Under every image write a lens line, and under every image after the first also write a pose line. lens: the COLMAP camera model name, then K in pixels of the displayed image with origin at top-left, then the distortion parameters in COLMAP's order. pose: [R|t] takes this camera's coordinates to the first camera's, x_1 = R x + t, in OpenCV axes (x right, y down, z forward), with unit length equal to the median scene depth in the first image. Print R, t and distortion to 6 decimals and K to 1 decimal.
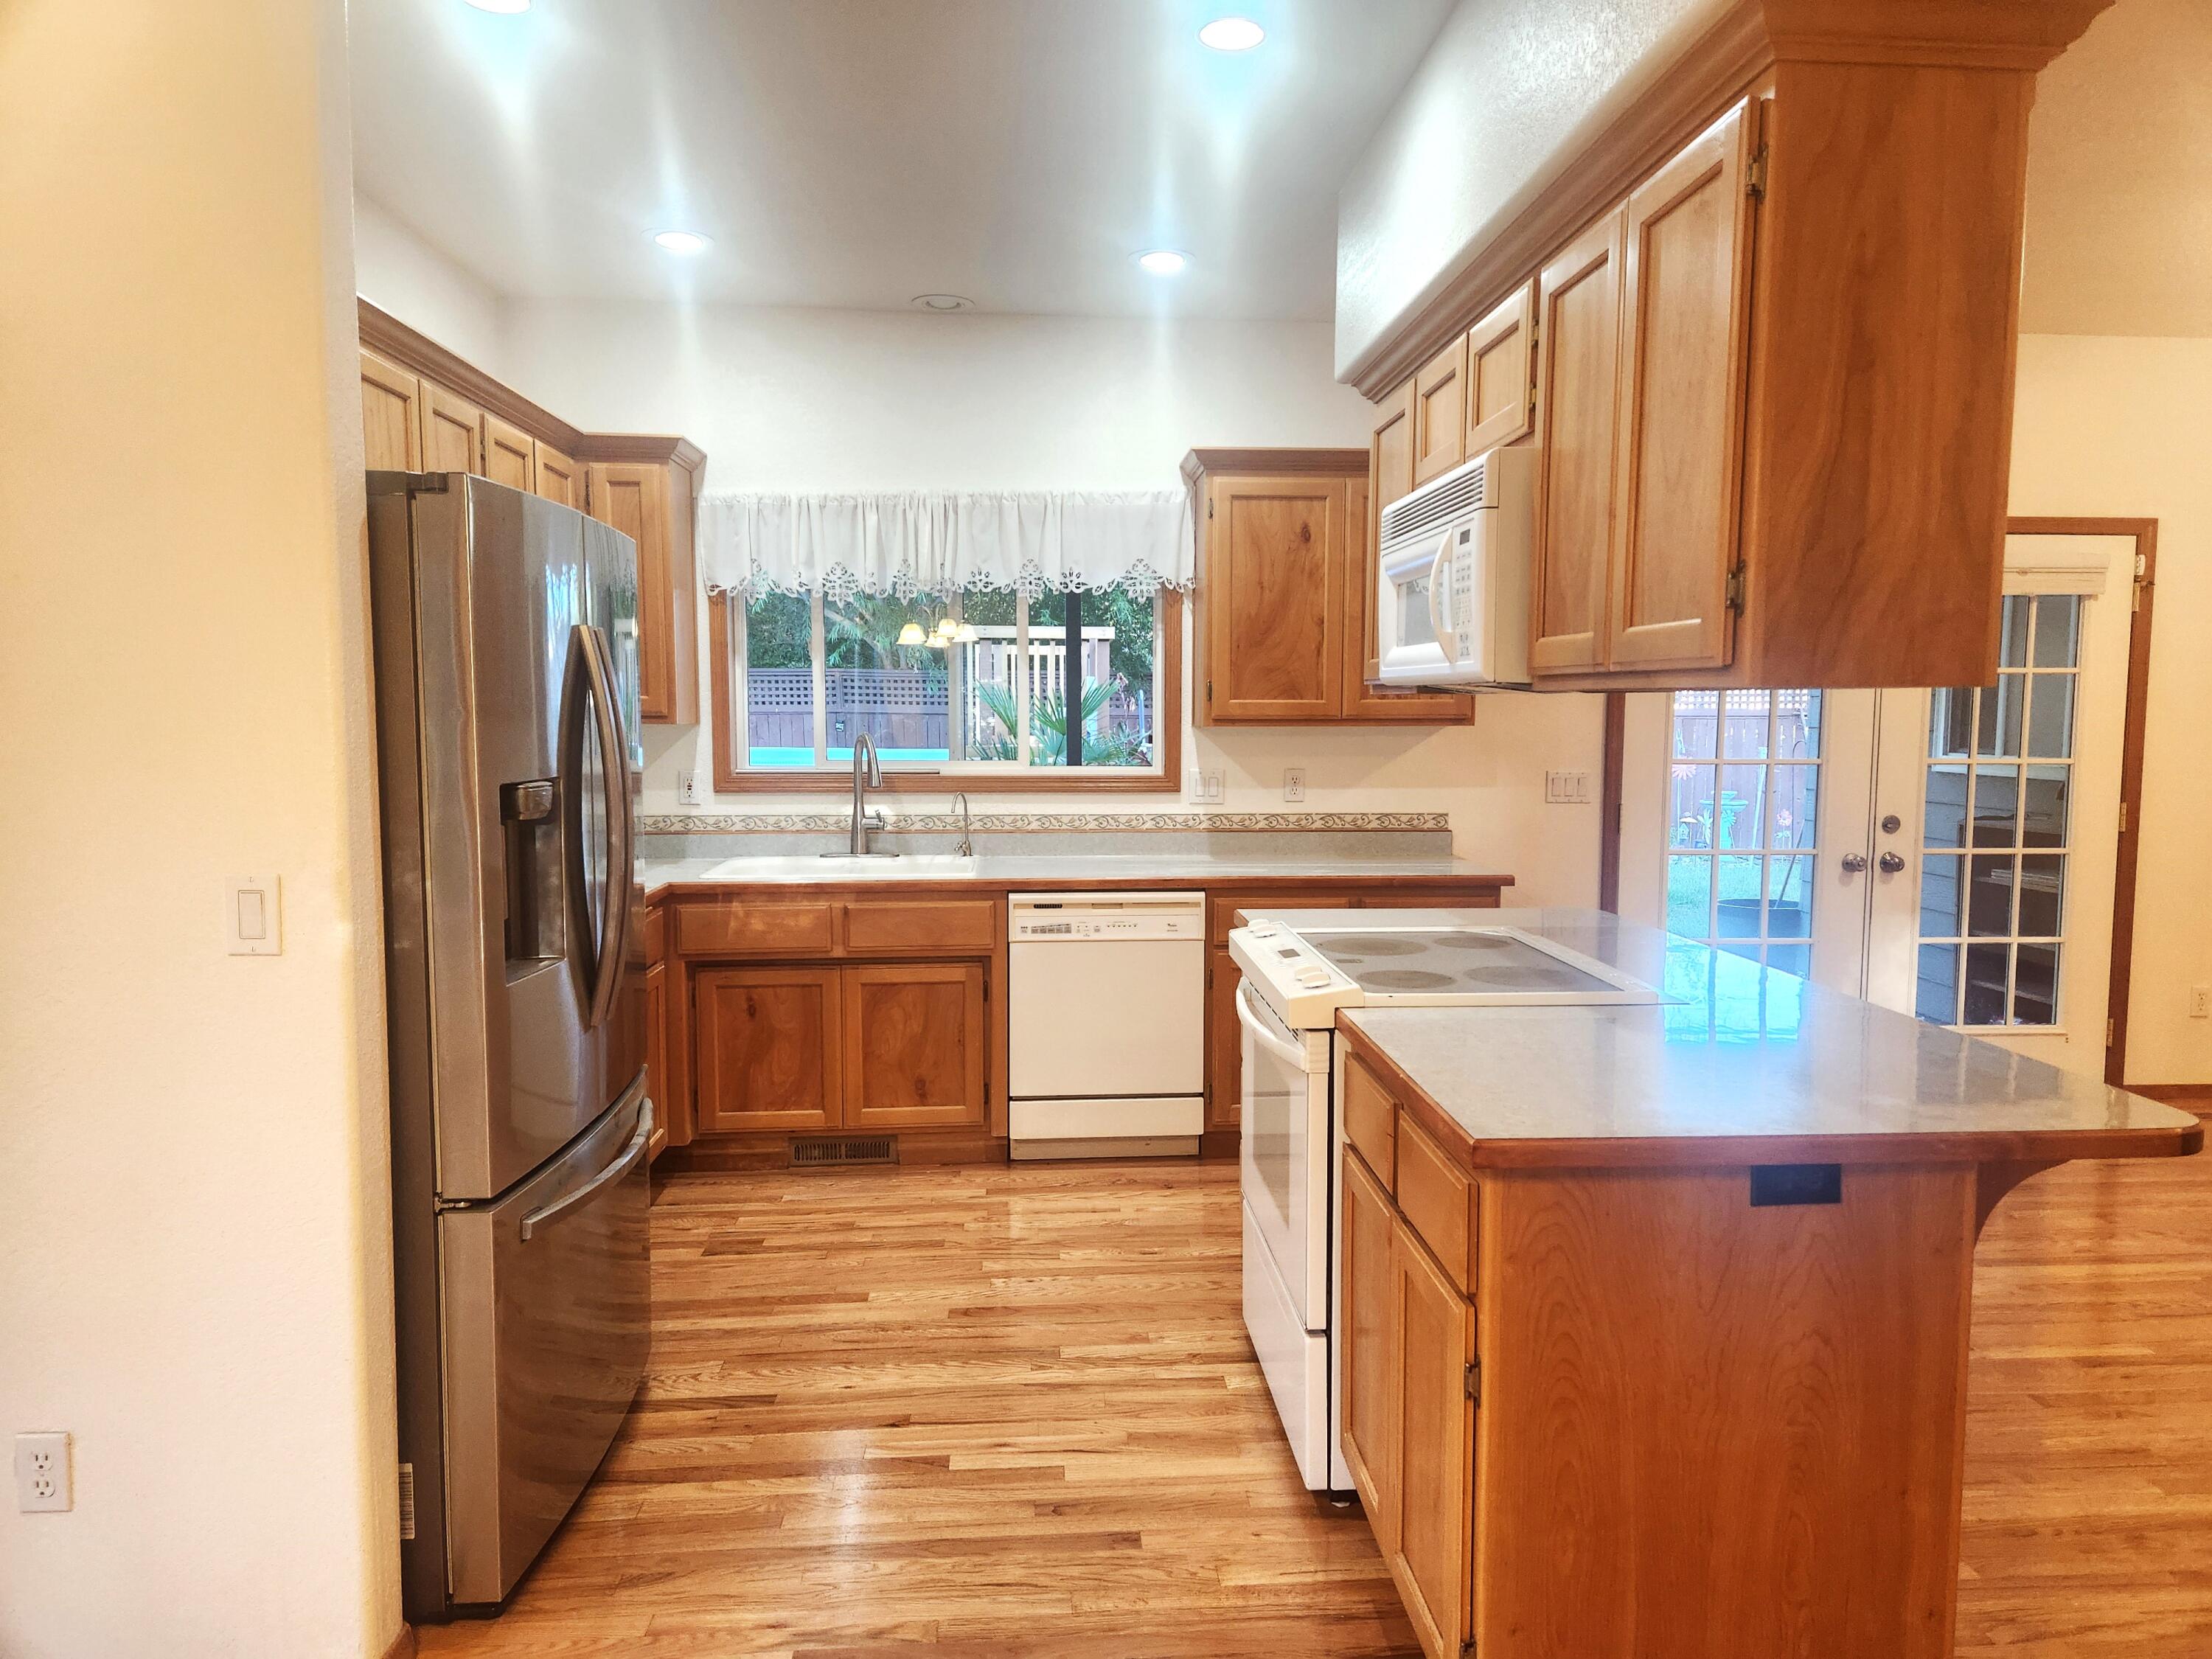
lens RADIAL K [[1444.9, 0, 1158.7], [0, 1444.9, 801.8], [0, 0, 1]] dist [0.073055, -0.063330]
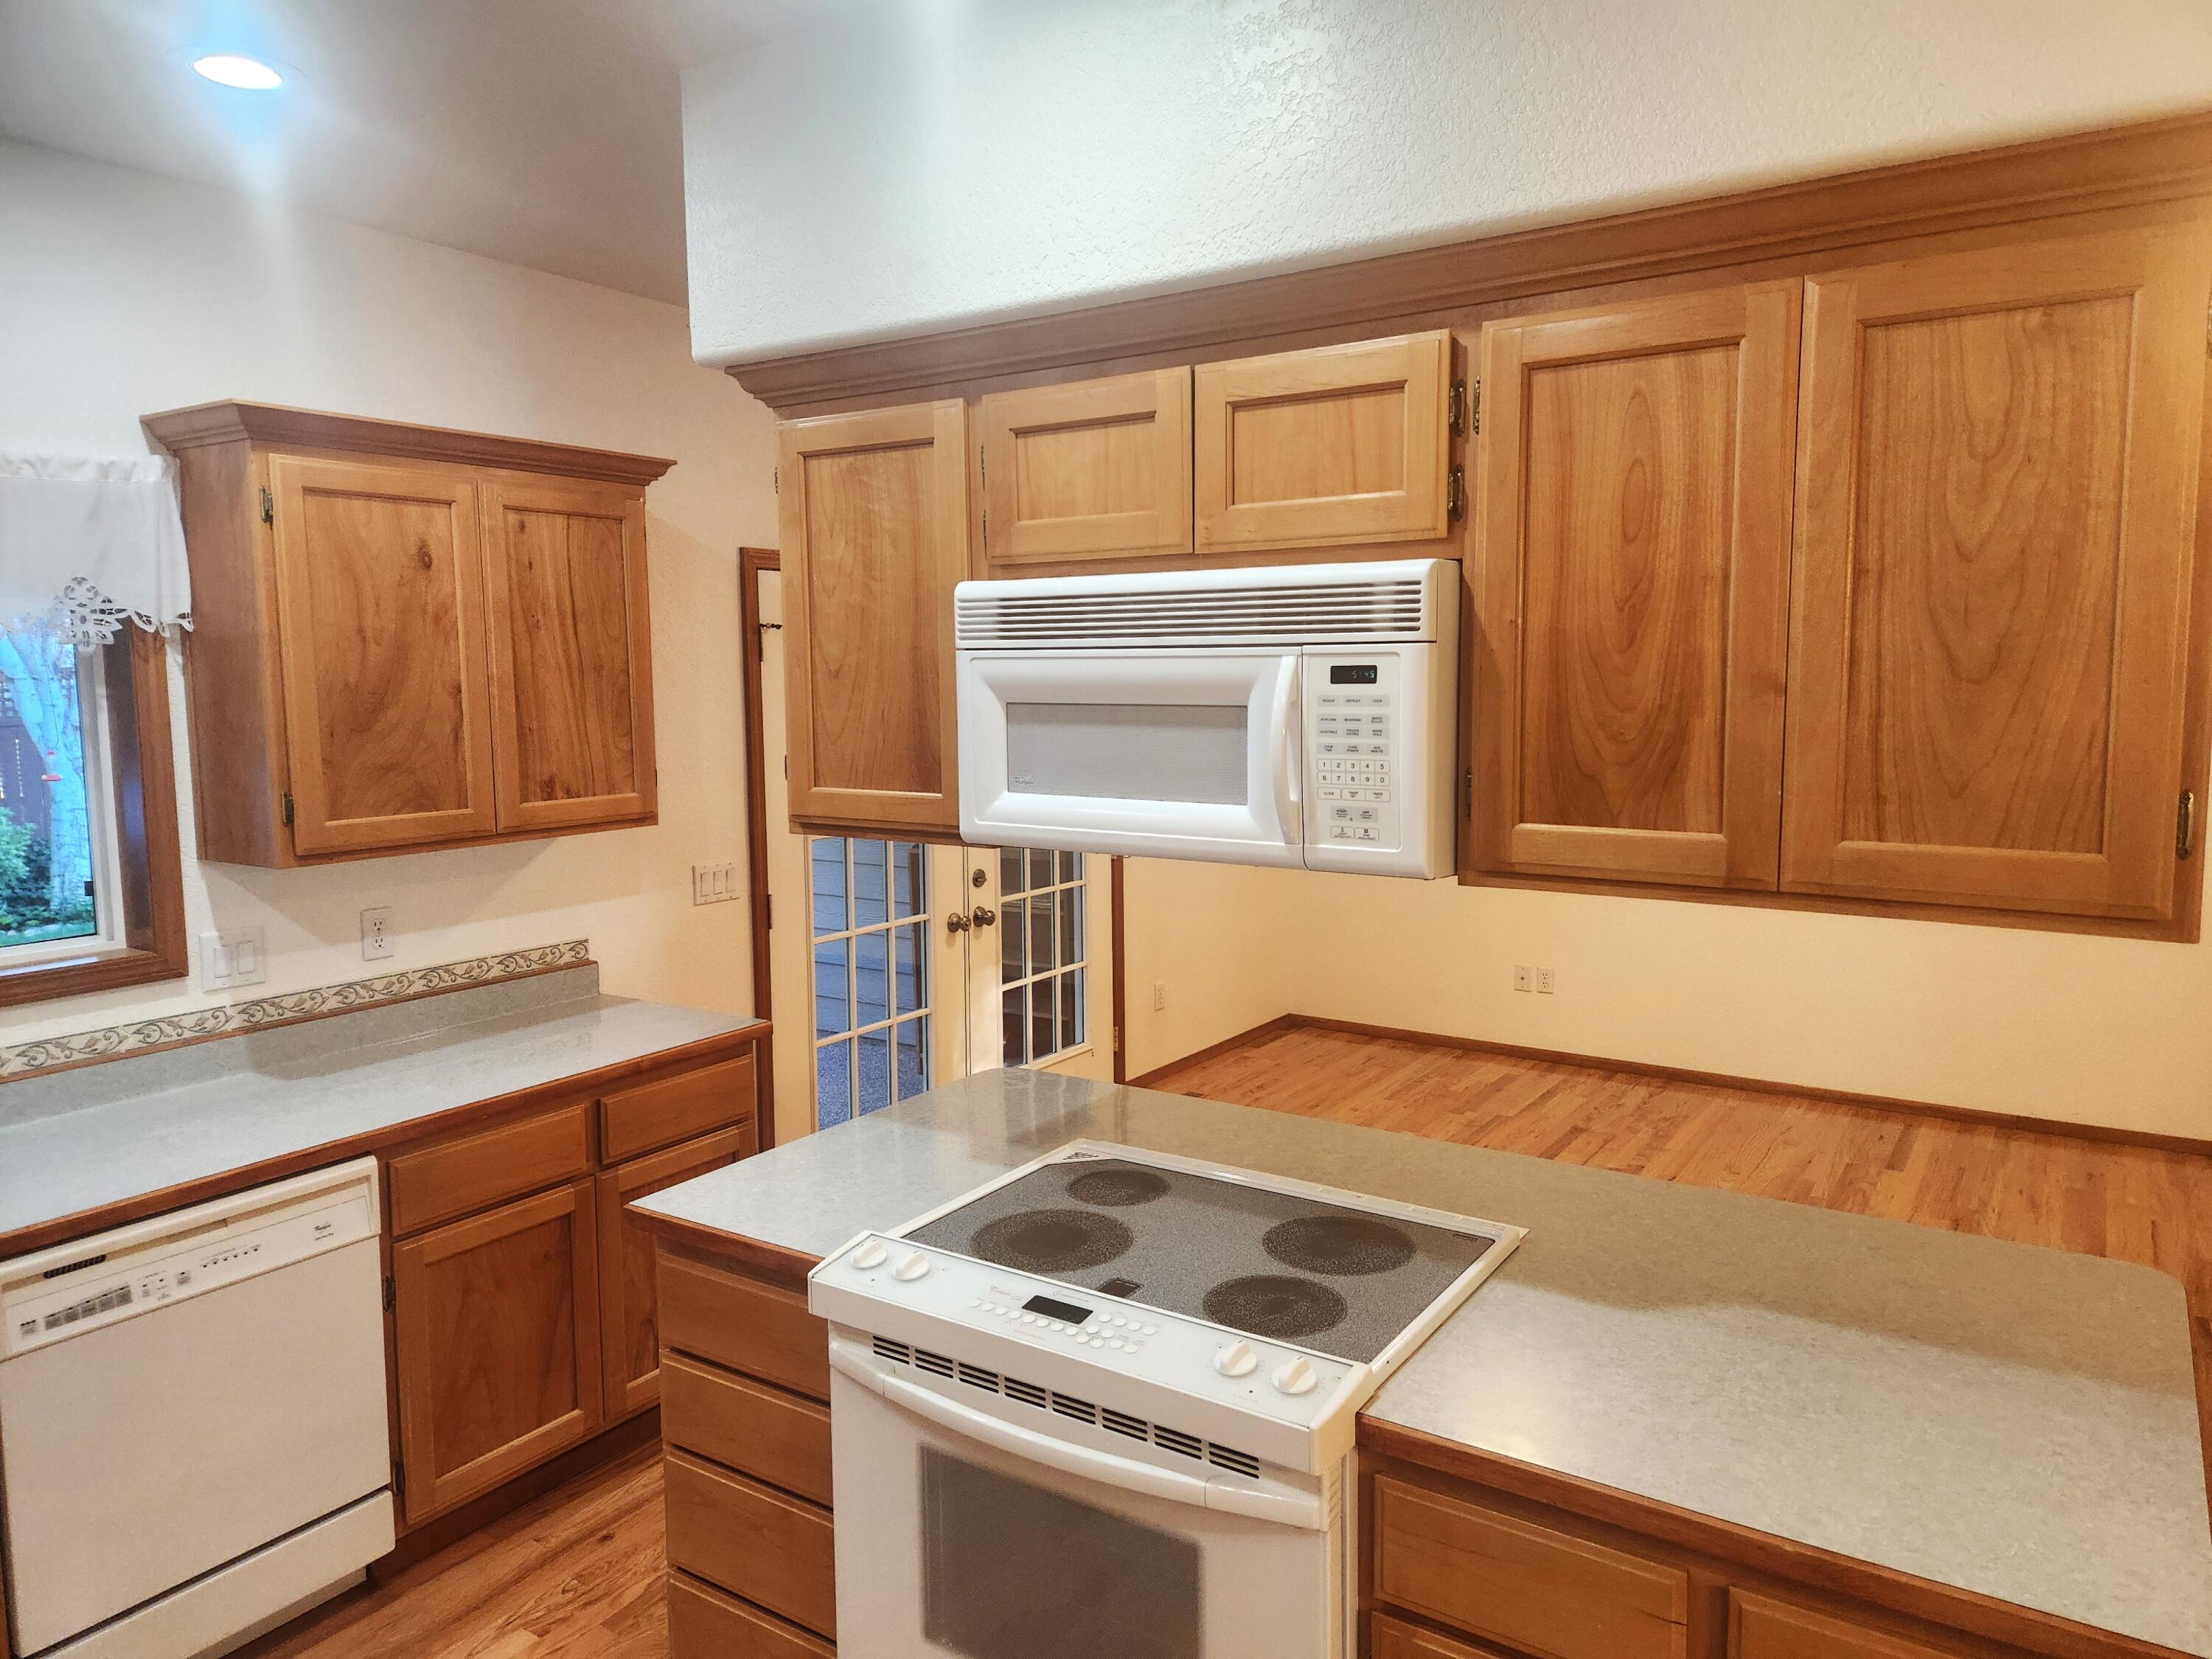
lens RADIAL K [[1444.9, 0, 1158.7], [0, 1444.9, 801.8], [0, 0, 1]] dist [0.073055, -0.063330]
pose [[0.620784, -0.075655, 0.780323, -0.206557], [0.064318, 0.996892, 0.045485, -0.080997], [-0.781339, 0.021952, 0.623721, 0.322805]]
